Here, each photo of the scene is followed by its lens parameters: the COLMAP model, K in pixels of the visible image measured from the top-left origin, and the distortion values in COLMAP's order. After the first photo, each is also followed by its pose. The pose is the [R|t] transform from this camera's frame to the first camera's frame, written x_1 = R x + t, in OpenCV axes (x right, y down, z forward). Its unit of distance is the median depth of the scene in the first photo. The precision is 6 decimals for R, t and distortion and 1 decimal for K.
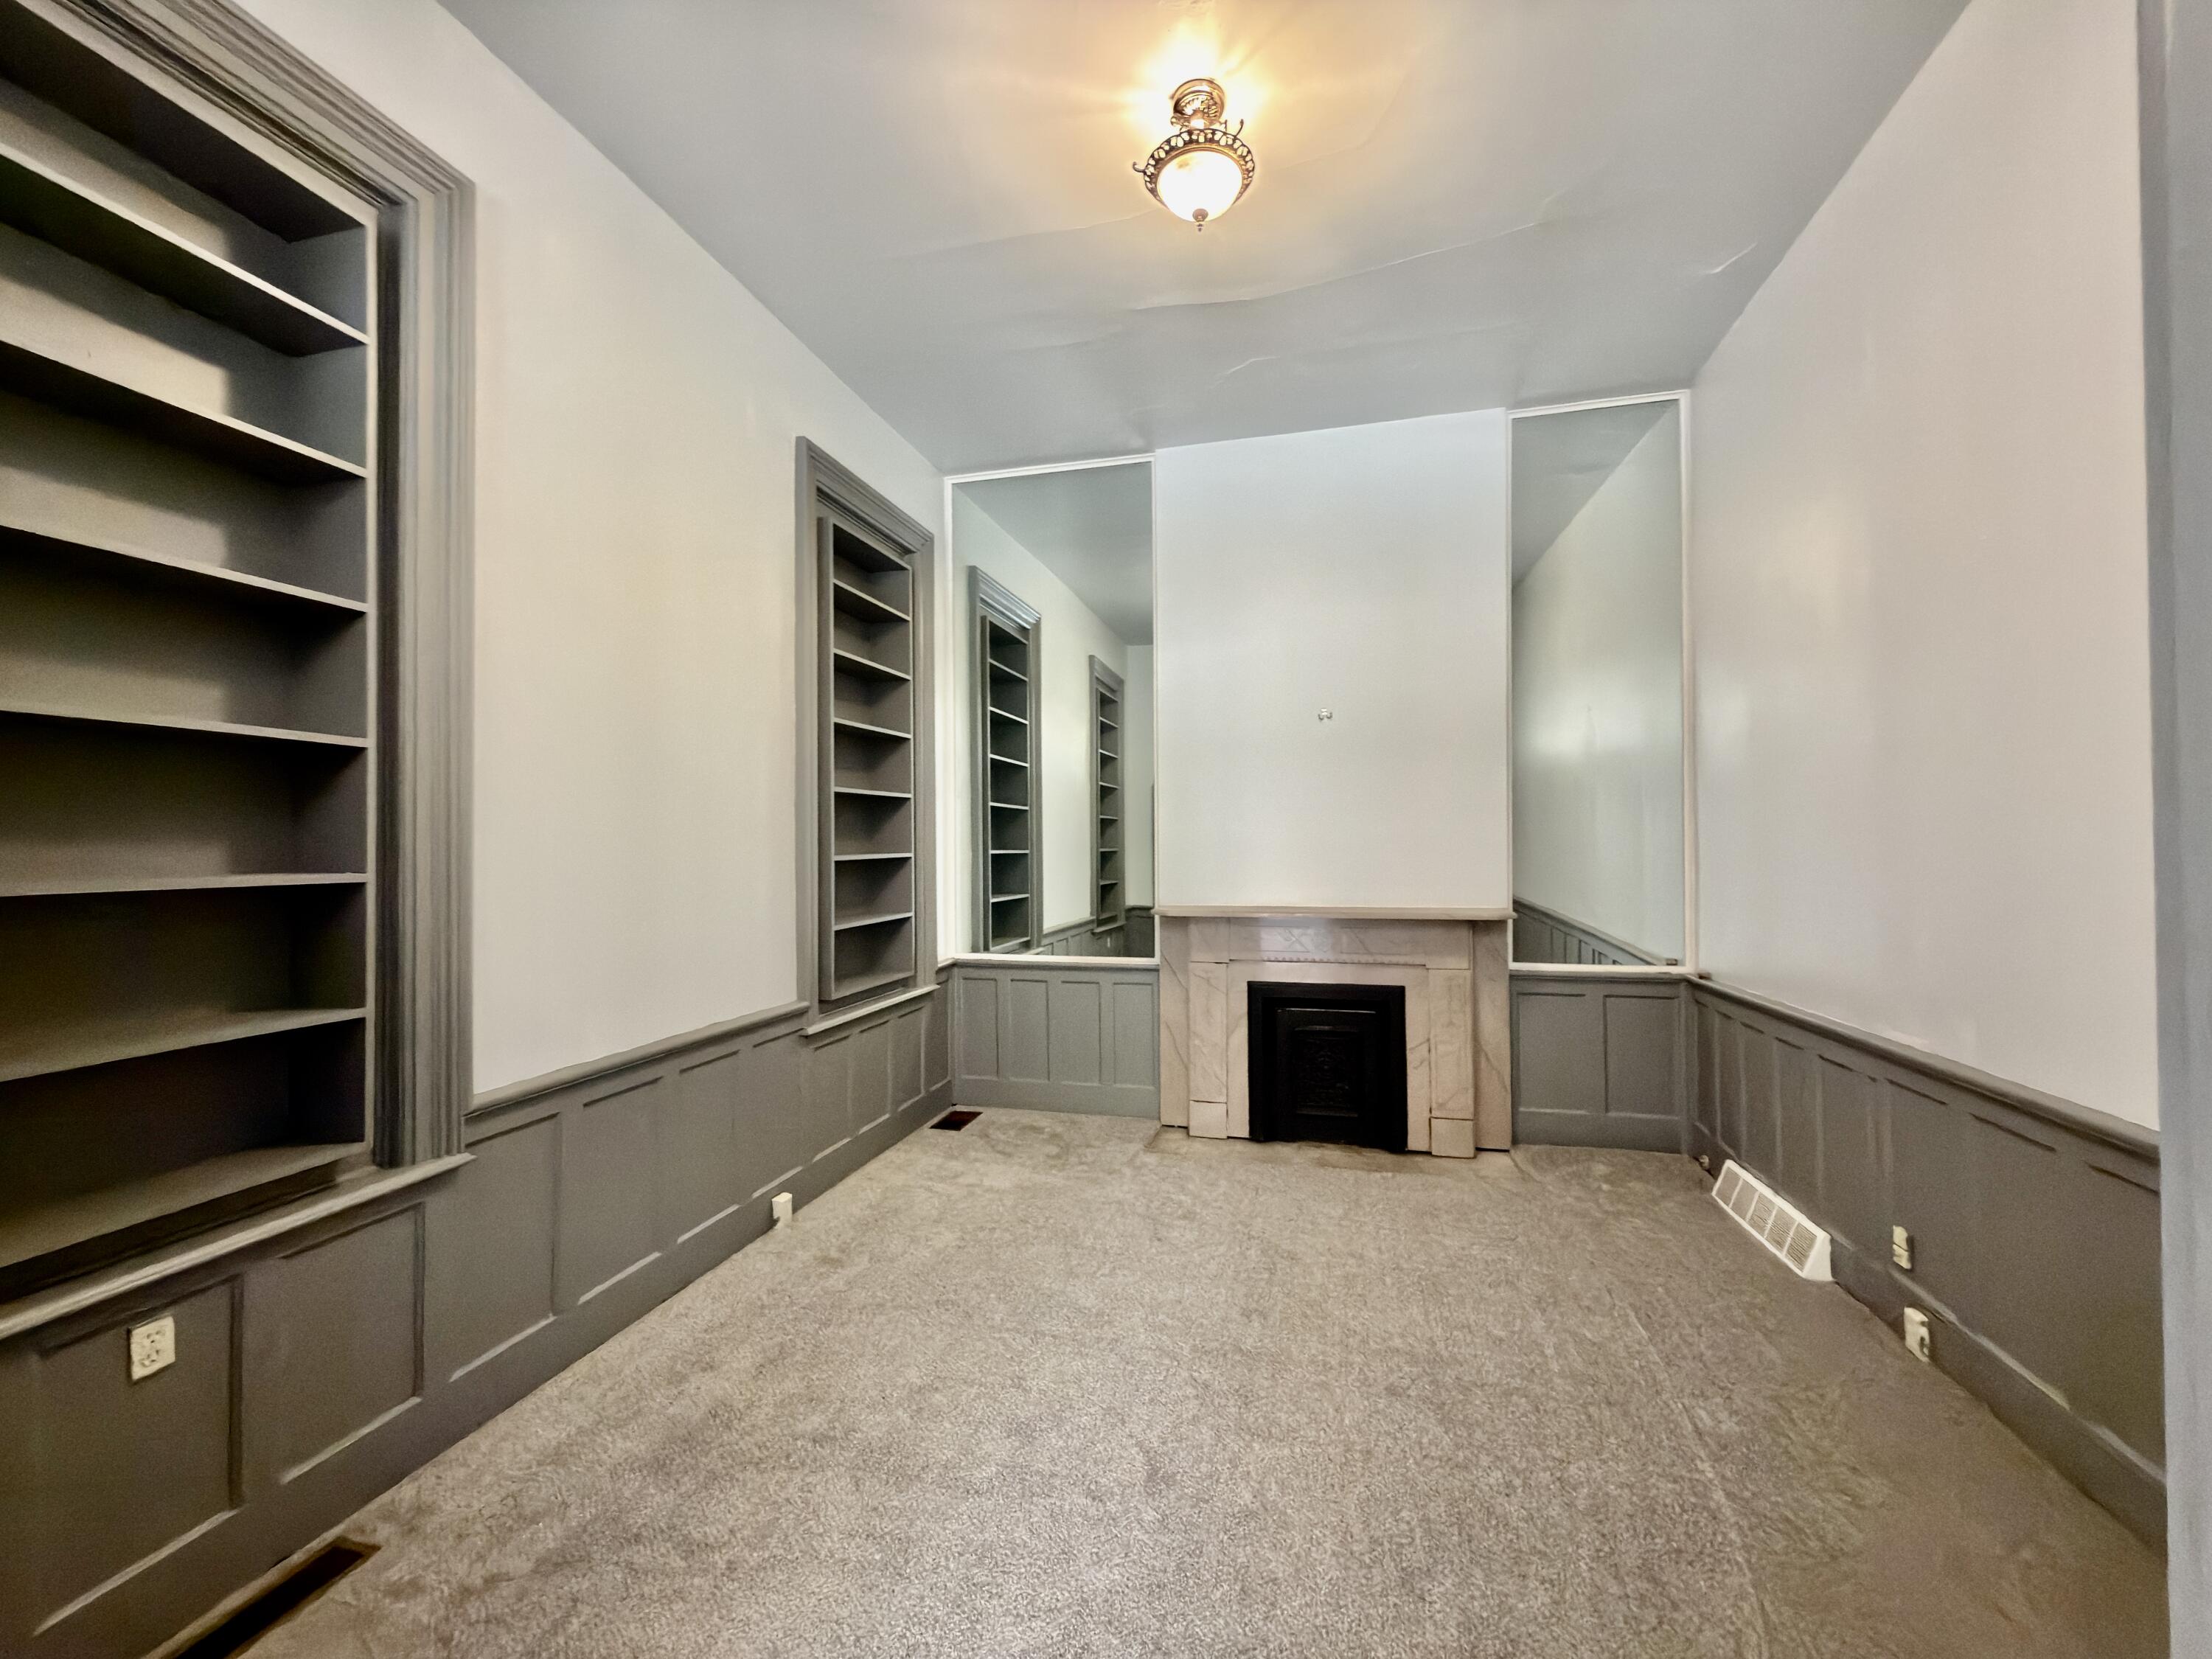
lens RADIAL K [[889.4, 0, 1111.7], [0, 889.4, 827.9], [0, 0, 1]] dist [0.000739, -0.000581]
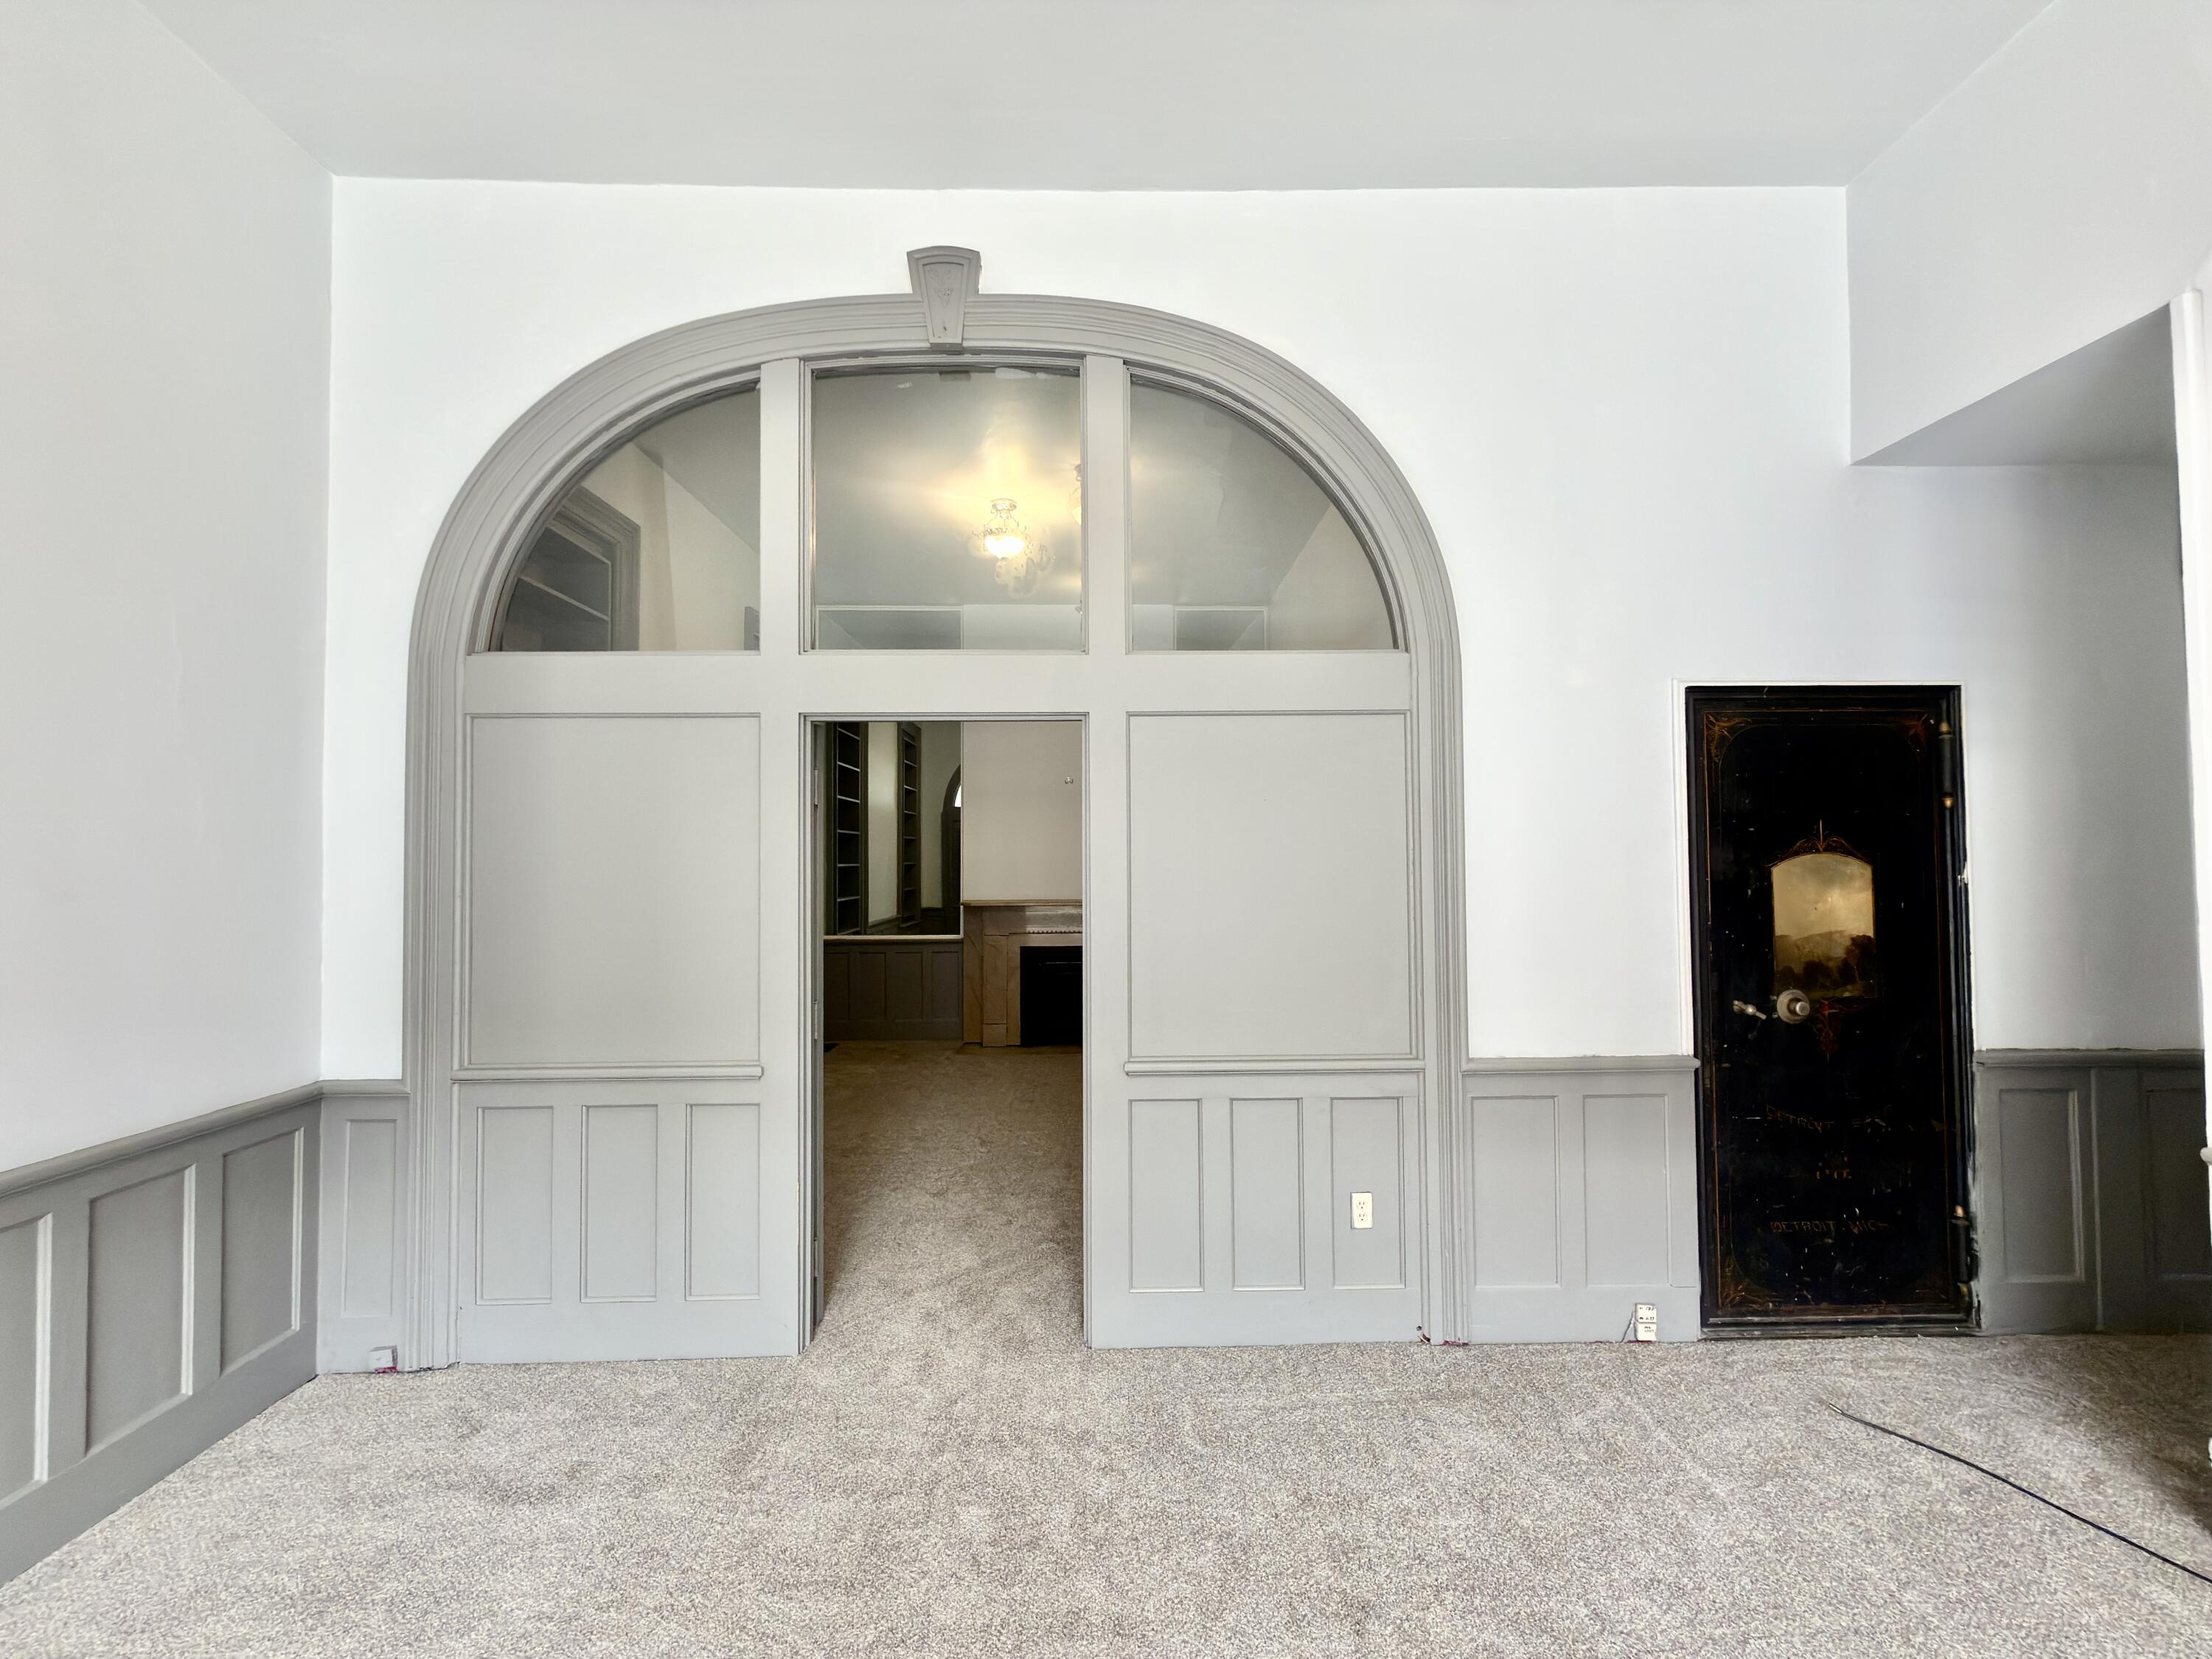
lens RADIAL K [[889.4, 0, 1111.5], [0, 889.4, 831.2], [0, 0, 1]] dist [0.000739, -0.000581]
pose [[0.965351, 0.009130, 0.260797, -0.103456], [-0.006639, 0.999924, -0.010429, -0.018715], [-0.260872, 0.008336, 0.965337, -0.561821]]
